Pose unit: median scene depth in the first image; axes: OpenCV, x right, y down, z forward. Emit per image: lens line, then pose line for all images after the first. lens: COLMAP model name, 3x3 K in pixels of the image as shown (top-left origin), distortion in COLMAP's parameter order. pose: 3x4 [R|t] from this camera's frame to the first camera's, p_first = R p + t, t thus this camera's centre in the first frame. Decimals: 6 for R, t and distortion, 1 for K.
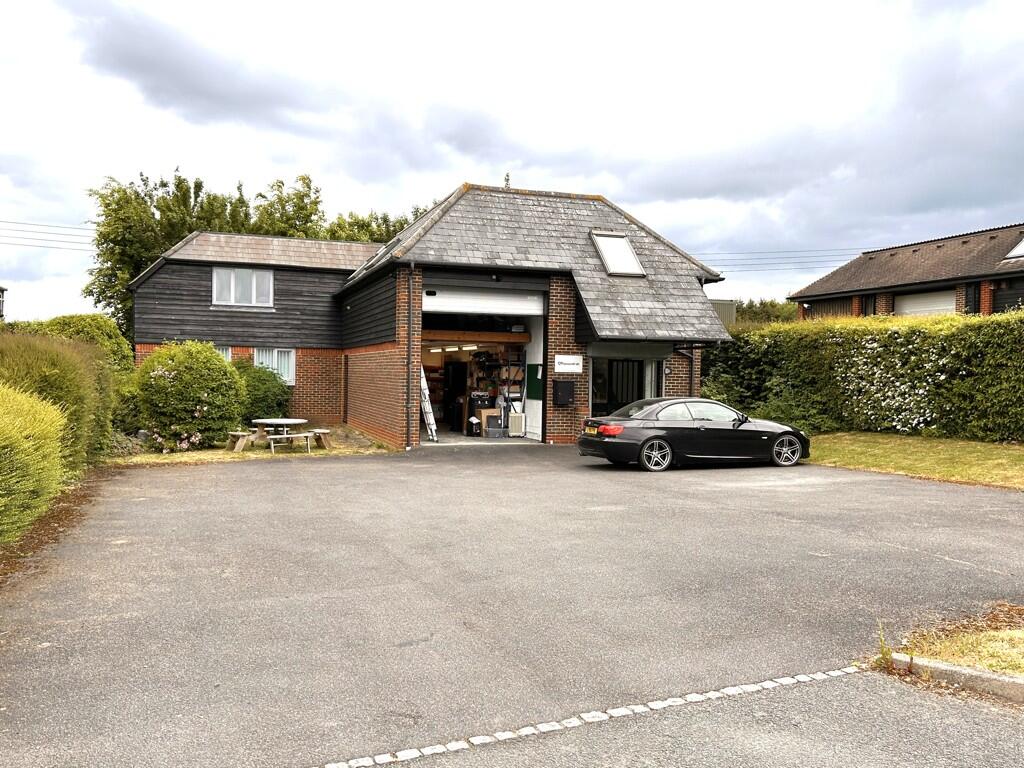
lens RADIAL K [[867.6, 0, 512.4], [0, 867.6, 384.2], [0, 0, 1]] dist [0.000067, 0.000002]
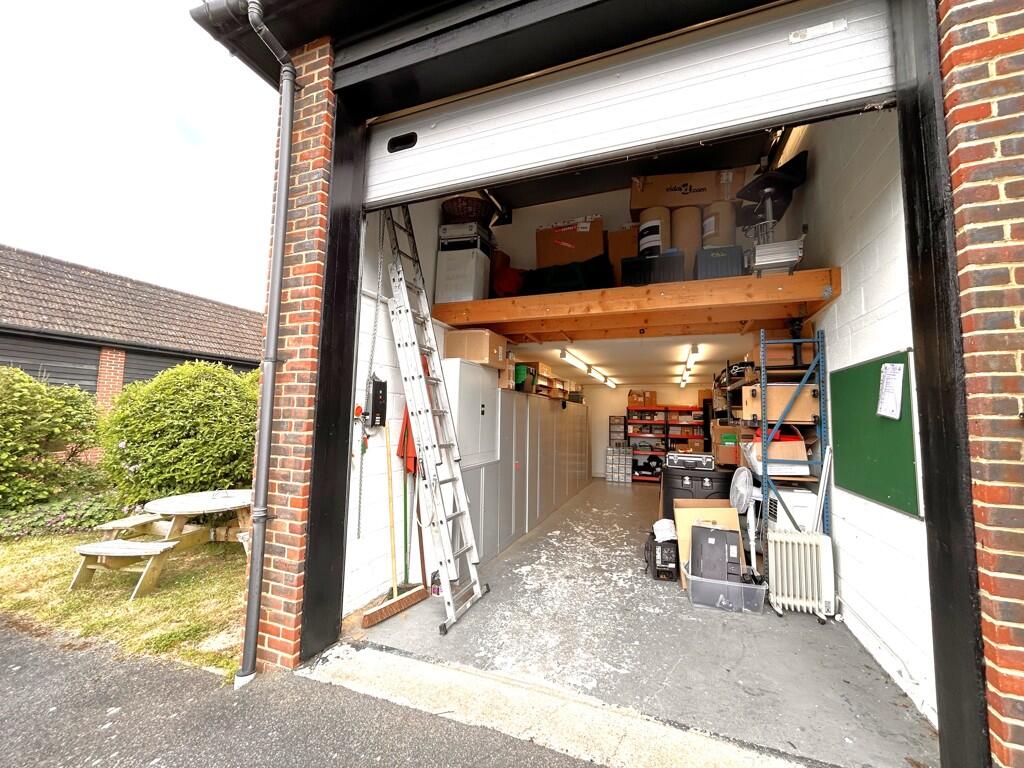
lens RADIAL K [[412.3, 0, 506.8], [0, 412.3, 387.6], [0, 0, 1]] dist [0.001492, 0.000148]
pose [[0.769570, -0.056894, -0.636023, 0.021624], [-0.007359, 0.995167, -0.097925, -0.002381], [0.638520, 0.080041, 0.765432, 0.812926]]
